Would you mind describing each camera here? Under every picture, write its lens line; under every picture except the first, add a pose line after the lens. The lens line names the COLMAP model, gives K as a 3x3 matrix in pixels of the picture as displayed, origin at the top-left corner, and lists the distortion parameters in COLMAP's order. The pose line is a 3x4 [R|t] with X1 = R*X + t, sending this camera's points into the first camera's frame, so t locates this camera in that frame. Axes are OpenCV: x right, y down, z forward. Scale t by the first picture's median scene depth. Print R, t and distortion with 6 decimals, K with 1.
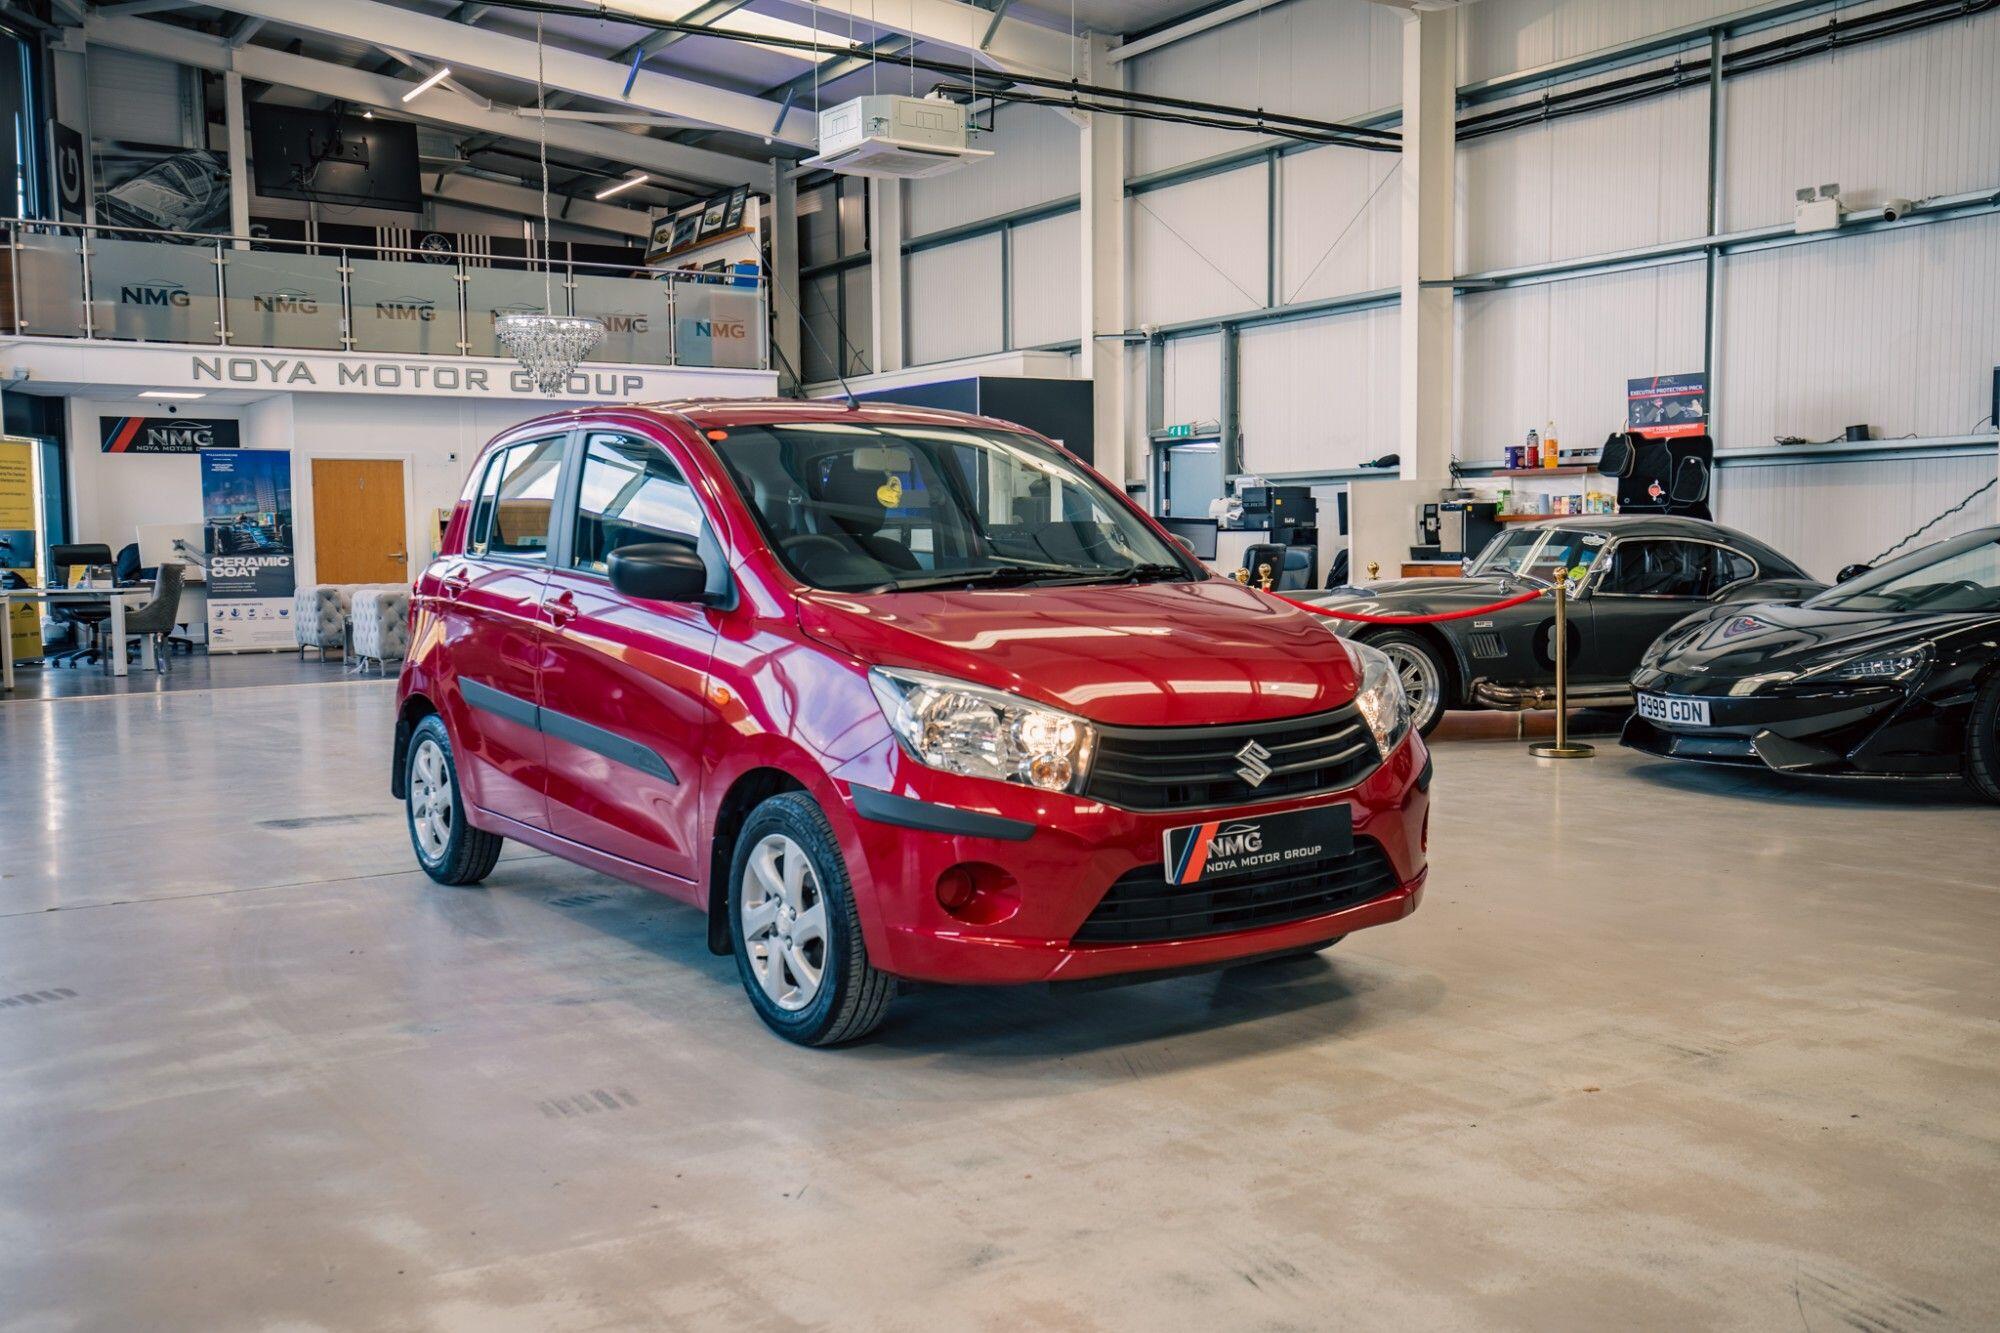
lens RADIAL K [[1883.7, 0, 1001.7], [0, 1883.7, 667.6], [0, 0, 1]] dist [0.037477, 0.012959]
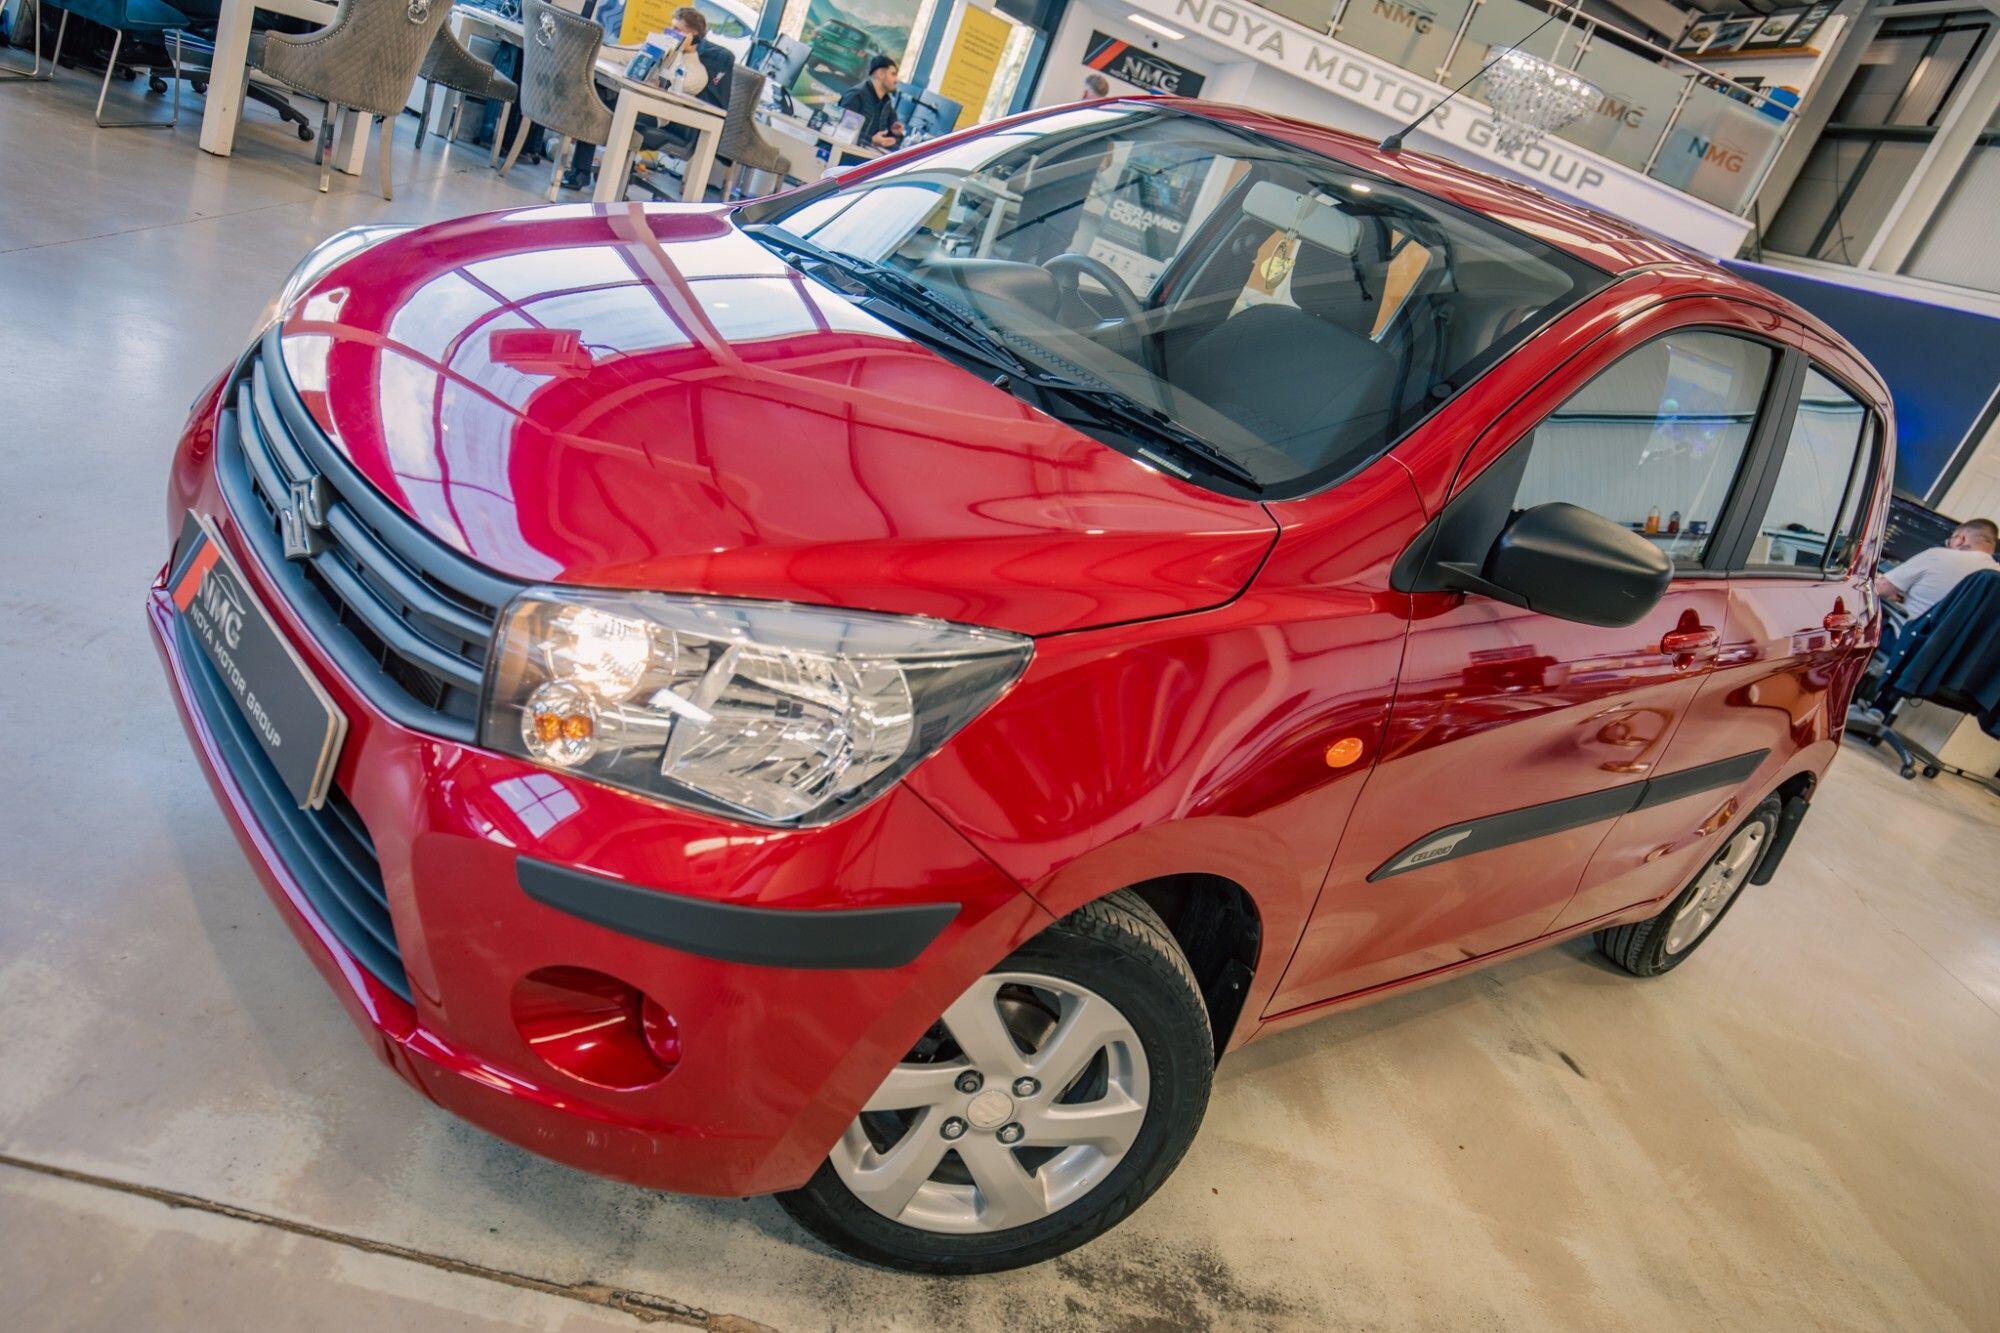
lens RADIAL K [[1408.7, 0, 1003.5], [0, 1408.7, 672.1], [0, 0, 1]] dist [0.005547, 0.004391]
pose [[0.798832, 0.483565, -0.357816, -0.070630], [-0.399252, 0.871118, 0.285921, -0.028032], [0.449961, -0.085544, 0.888942, 0.277976]]
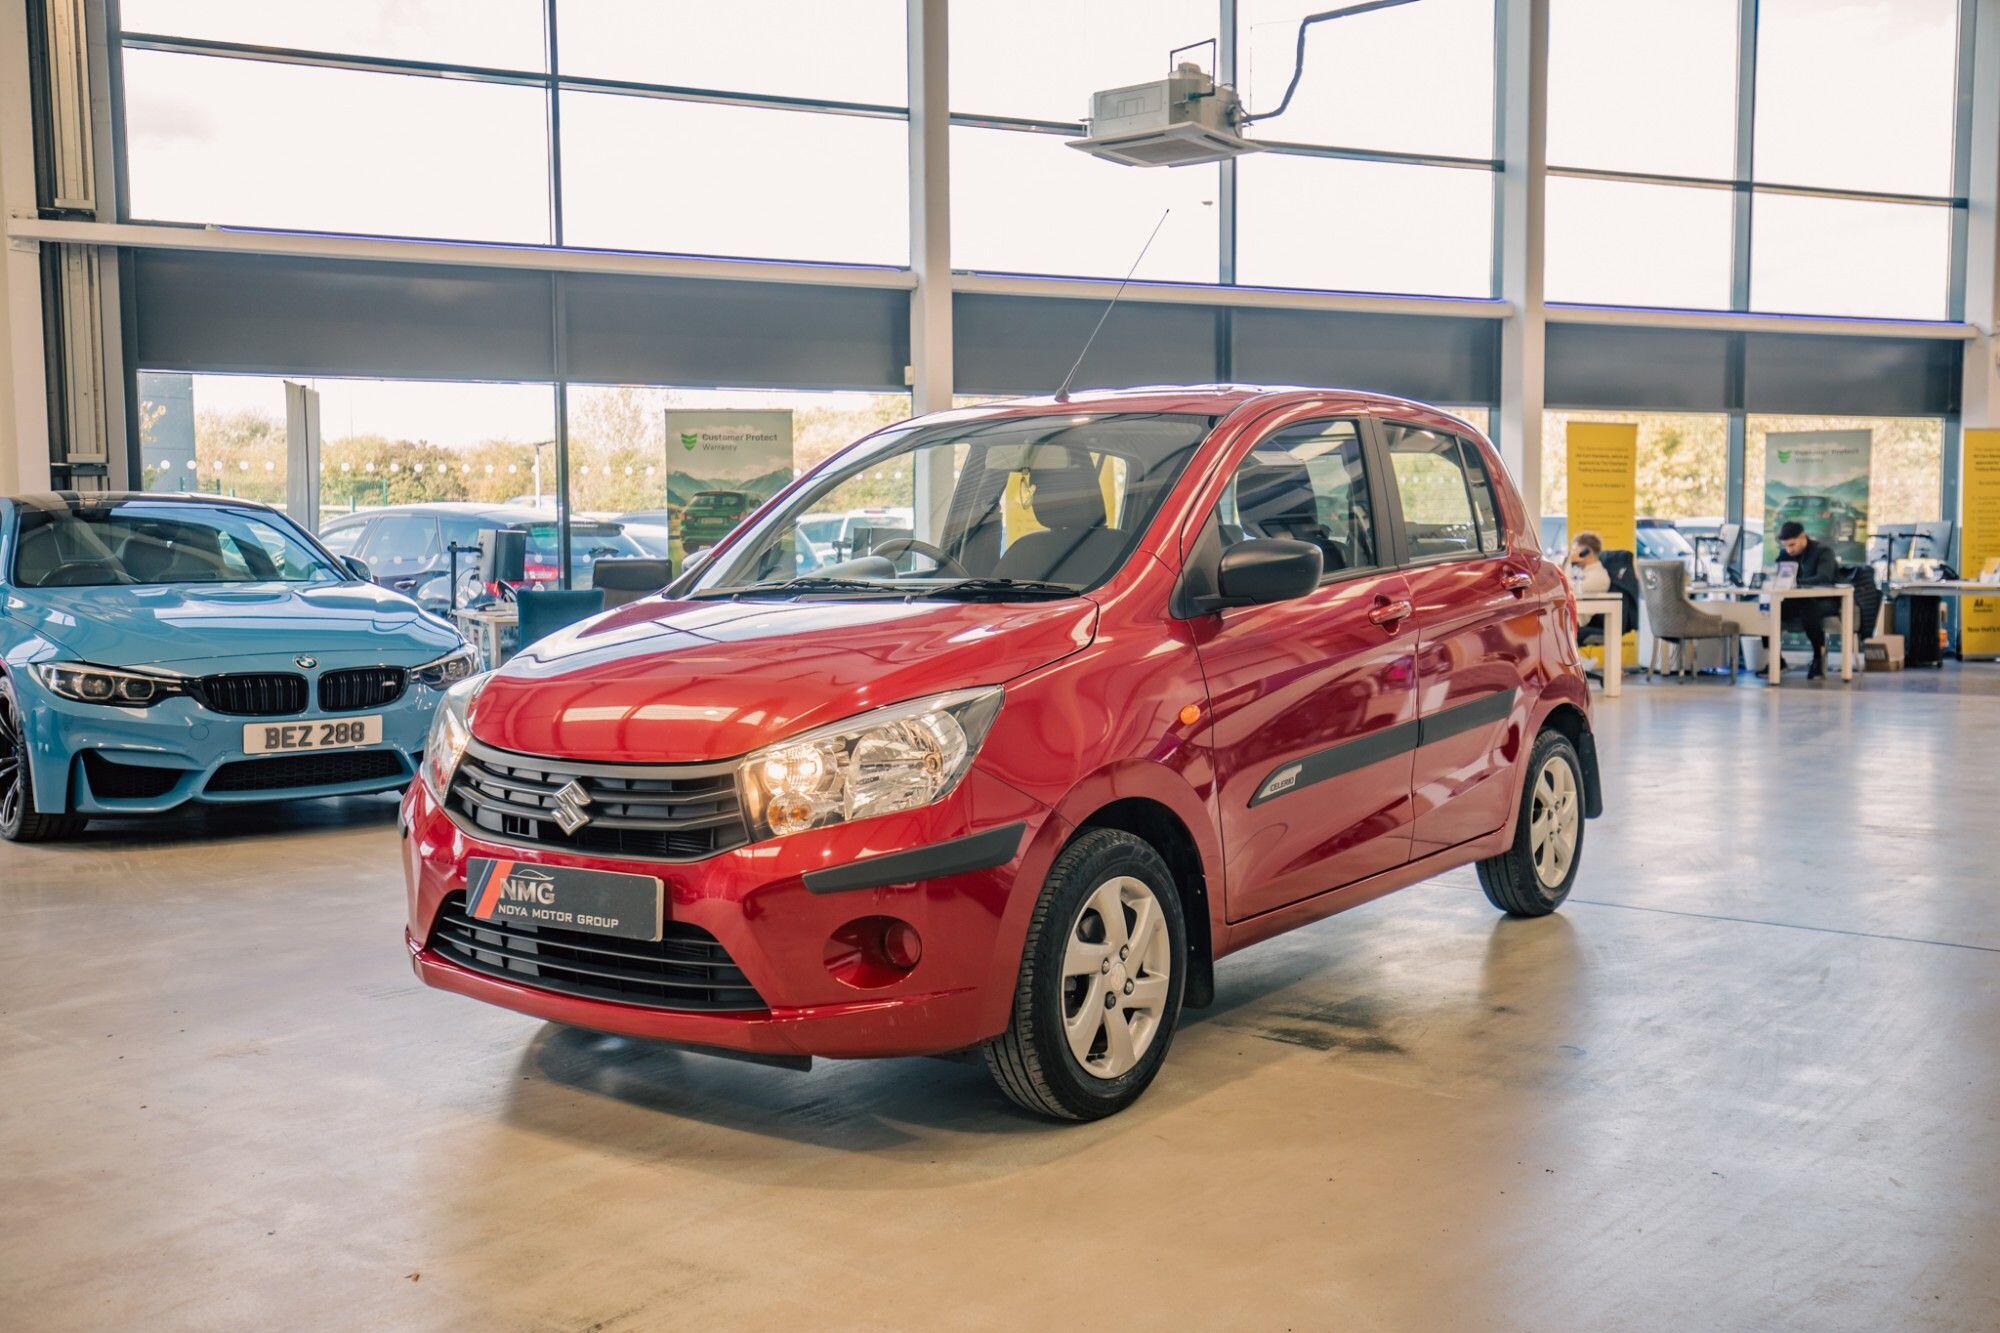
lens RADIAL K [[1883.7, 0, 1001.7], [0, 1883.7, 667.6], [0, 0, 1]] dist [0.037477, 0.012959]
pose [[0.328155, 0.071403, -0.941921, 0.215226], [-0.063877, 0.996534, 0.053289, -0.015523], [0.942462, 0.042680, 0.331578, 0.188176]]
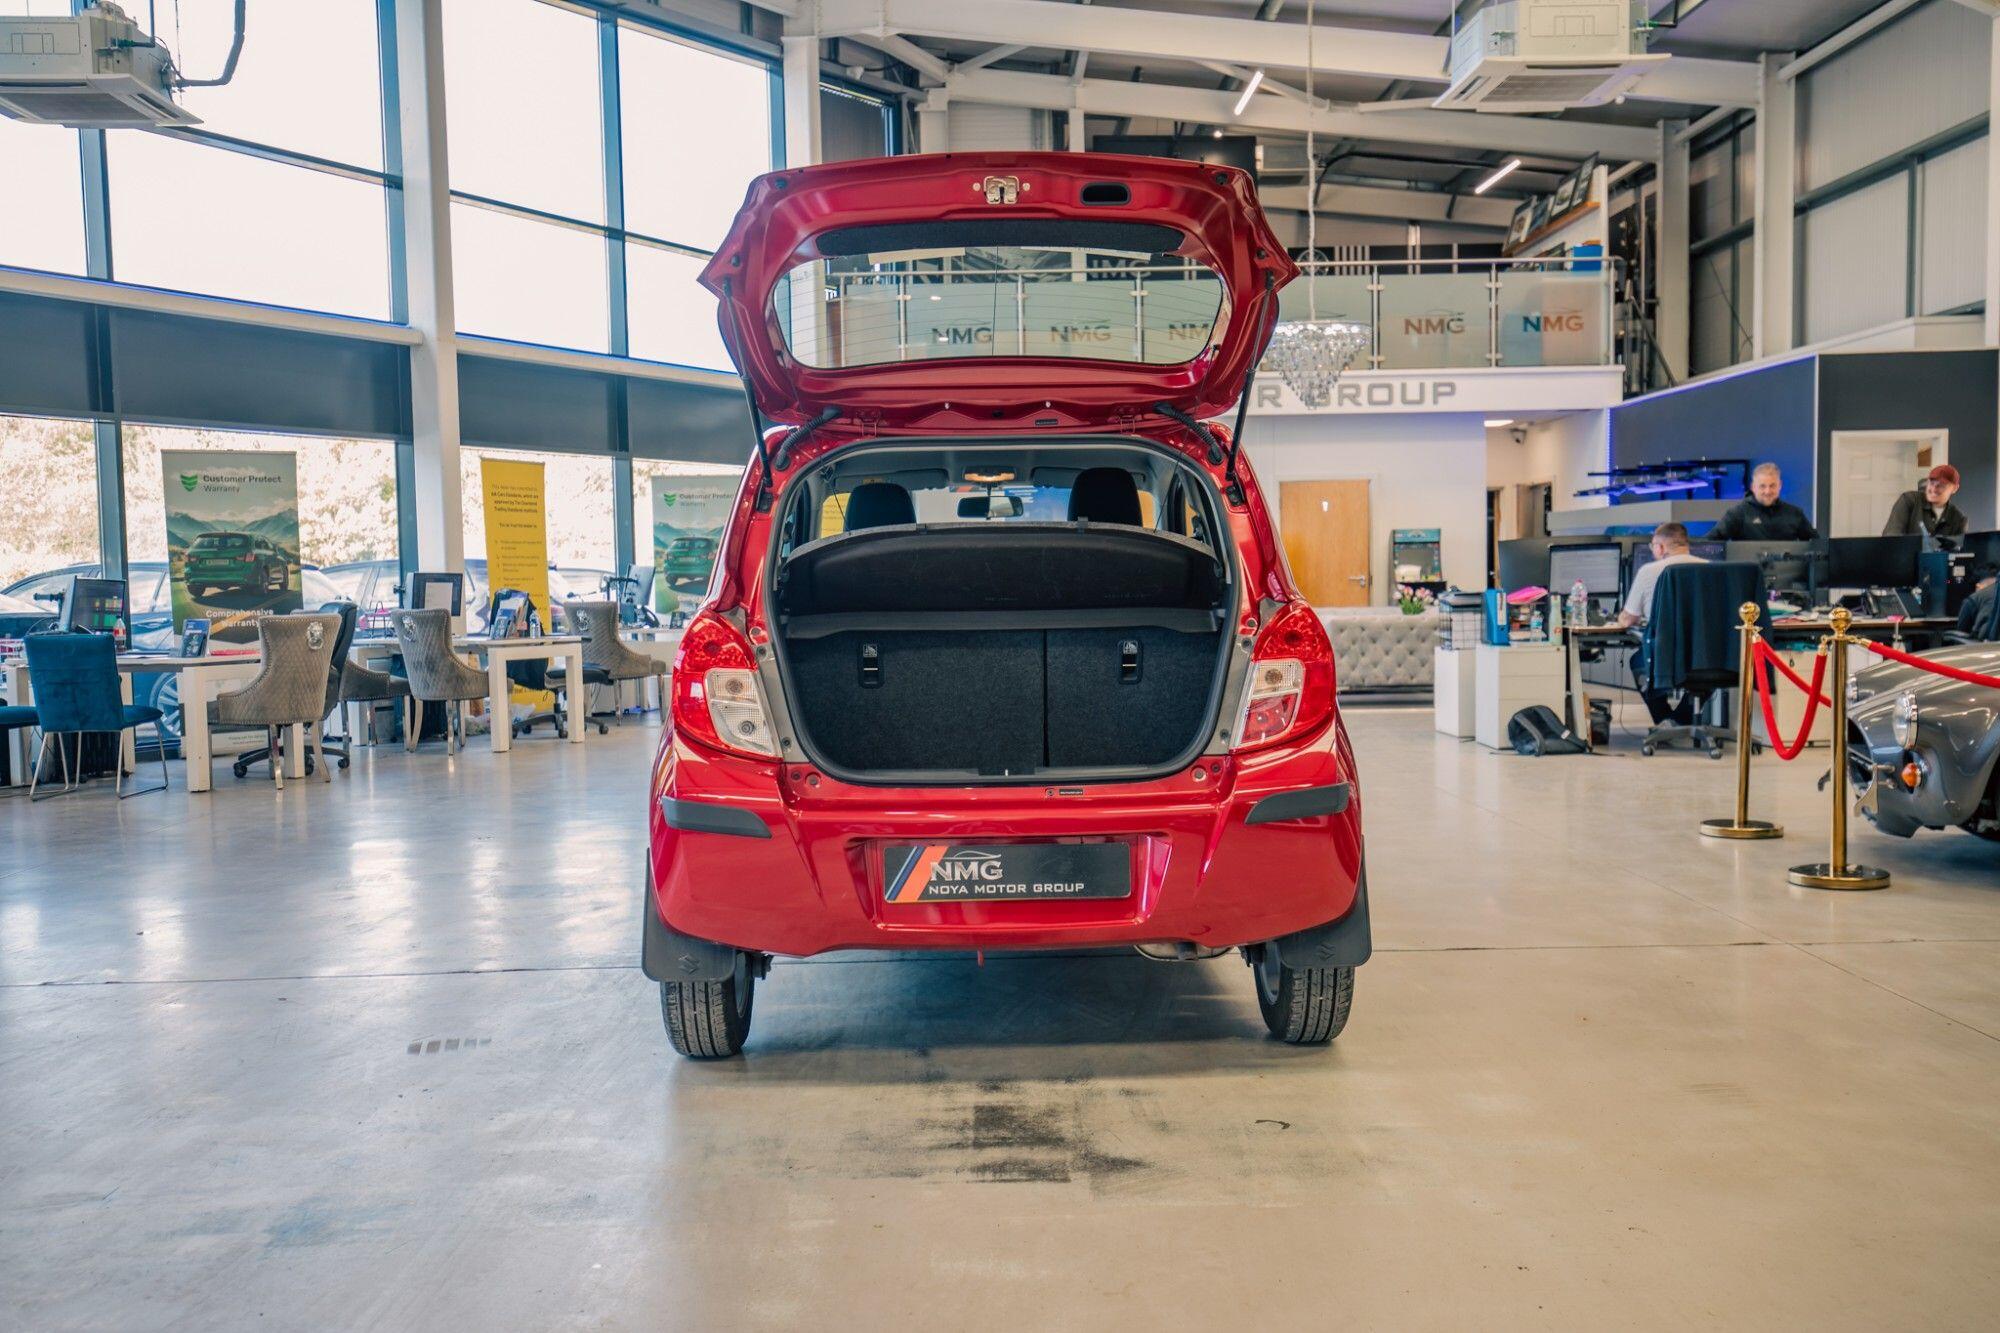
lens RADIAL K [[1883.7, 0, 1001.7], [0, 1883.7, 667.6], [0, 0, 1]] dist [0.037477, 0.012959]
pose [[0.847899, 0.021867, -0.529706, 0.115963], [-0.027617, 0.999614, -0.002941, -0.010982], [0.529437, 0.017122, 0.848176, 0.139540]]
